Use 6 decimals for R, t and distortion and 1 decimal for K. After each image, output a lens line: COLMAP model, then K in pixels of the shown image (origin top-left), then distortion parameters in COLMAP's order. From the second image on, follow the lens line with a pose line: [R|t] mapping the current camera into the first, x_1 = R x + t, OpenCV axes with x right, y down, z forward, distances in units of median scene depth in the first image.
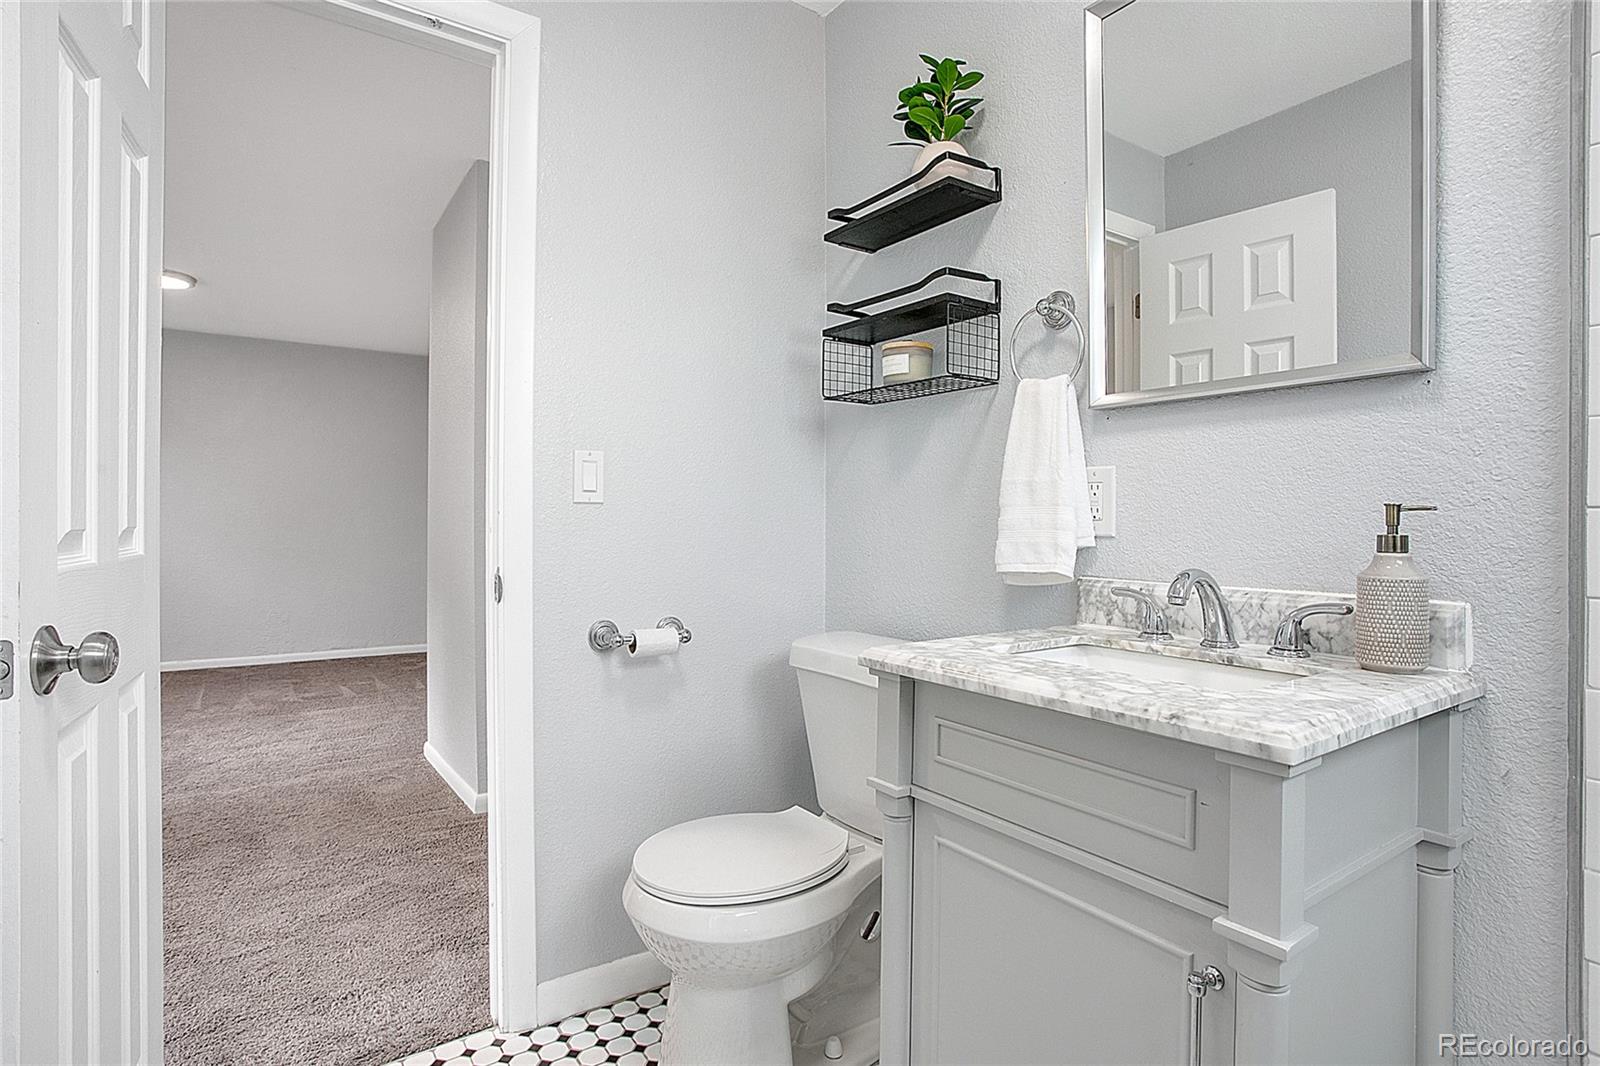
lens RADIAL K [[770.9, 0, 778.9], [0, 770.9, 518.2], [0, 0, 1]] dist [-0.075520, 0.034885]
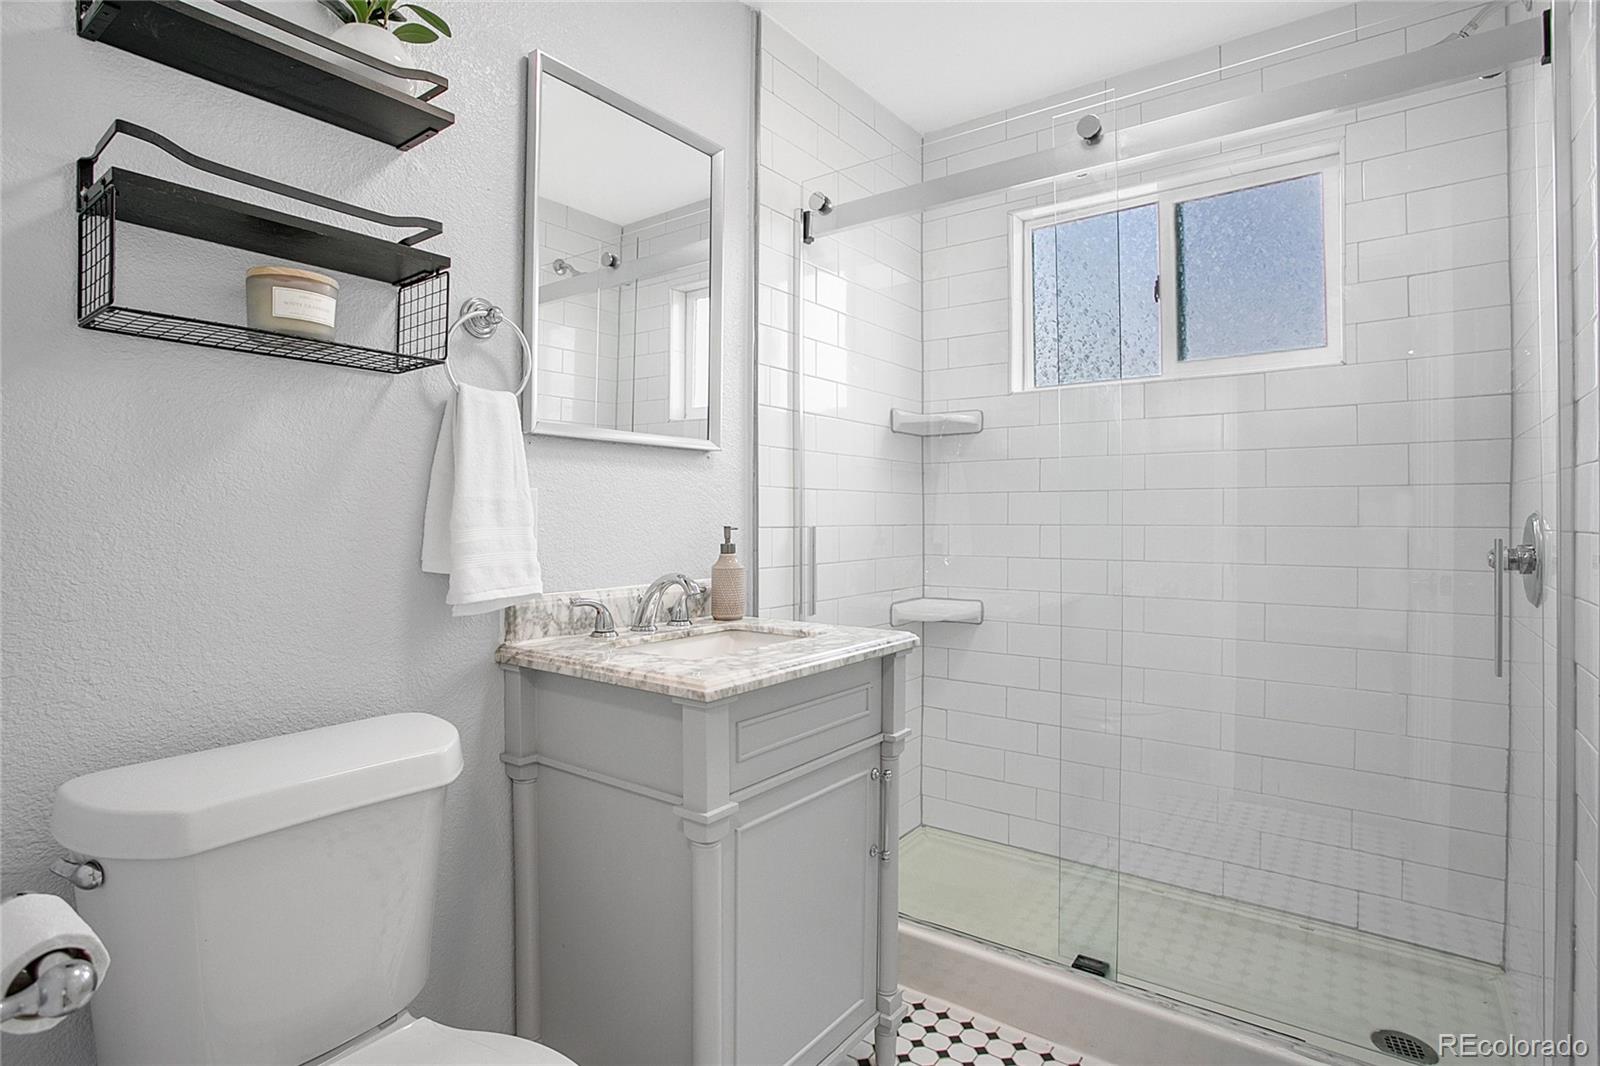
lens RADIAL K [[770.9, 0, 778.9], [0, 770.9, 518.2], [0, 0, 1]] dist [-0.075520, 0.034885]
pose [[-0.266404, -0.005680, 0.963845, -0.700627], [-0.004042, 0.999980, 0.004776, -0.034305], [-0.963853, -0.002623, -0.266422, 0.975757]]
